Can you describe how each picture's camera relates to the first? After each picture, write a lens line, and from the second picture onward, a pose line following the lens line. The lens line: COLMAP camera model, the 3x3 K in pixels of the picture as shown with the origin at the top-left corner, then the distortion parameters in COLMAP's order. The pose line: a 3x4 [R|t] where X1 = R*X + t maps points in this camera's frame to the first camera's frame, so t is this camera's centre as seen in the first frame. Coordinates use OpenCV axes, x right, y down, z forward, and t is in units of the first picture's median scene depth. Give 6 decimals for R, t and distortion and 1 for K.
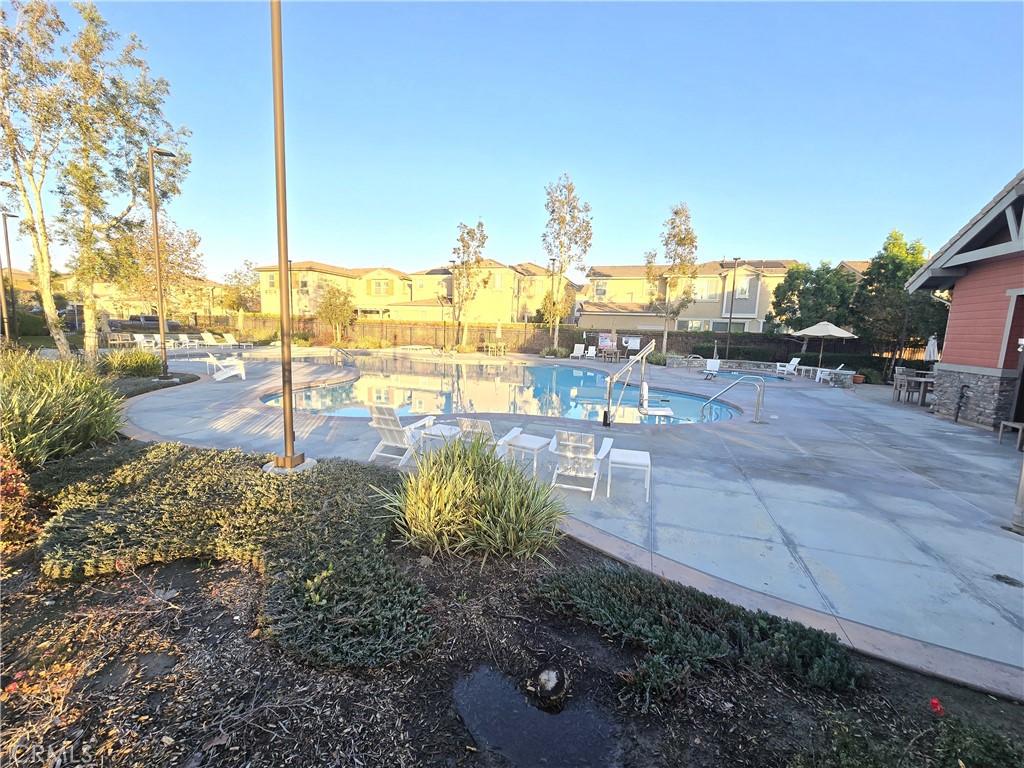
lens RADIAL K [[415.2, 0, 515.8], [0, 415.2, 384.0], [0, 0, 1]] dist [0.000655, 0.000438]
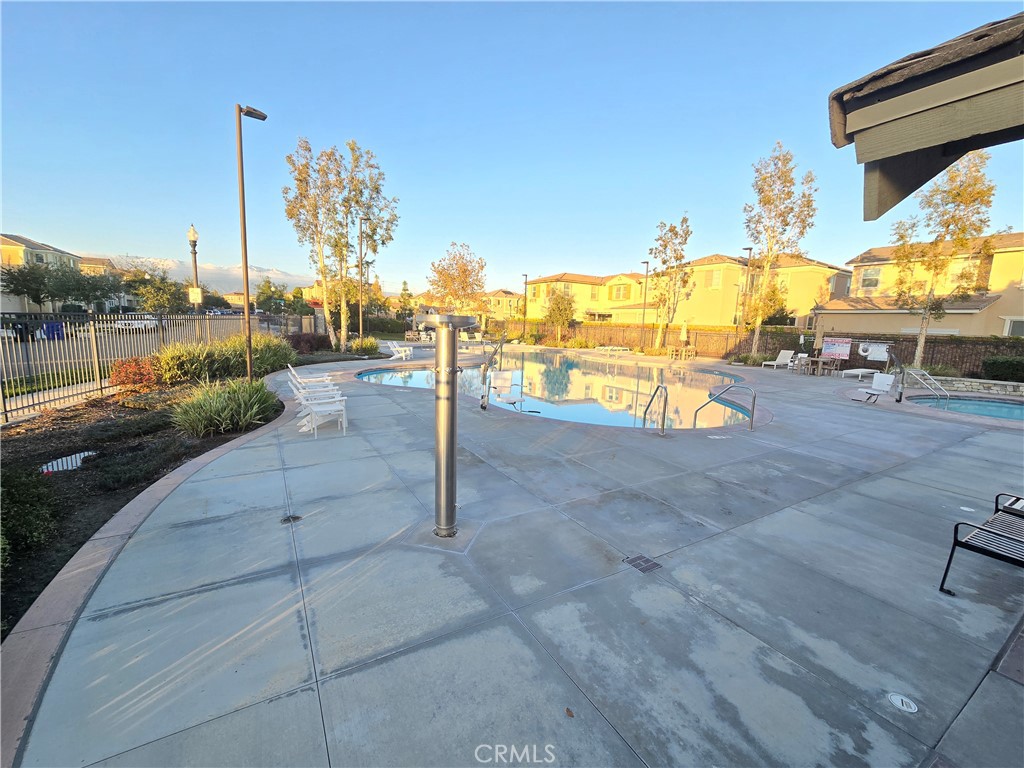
lens RADIAL K [[415.2, 0, 515.8], [0, 415.2, 384.0], [0, 0, 1]] dist [0.000655, 0.000438]
pose [[0.759697, 0.089596, -0.644075, 0.290411], [-0.097590, 0.994954, 0.023297, 0.000179], [0.642912, 0.045157, 0.764607, 0.059873]]
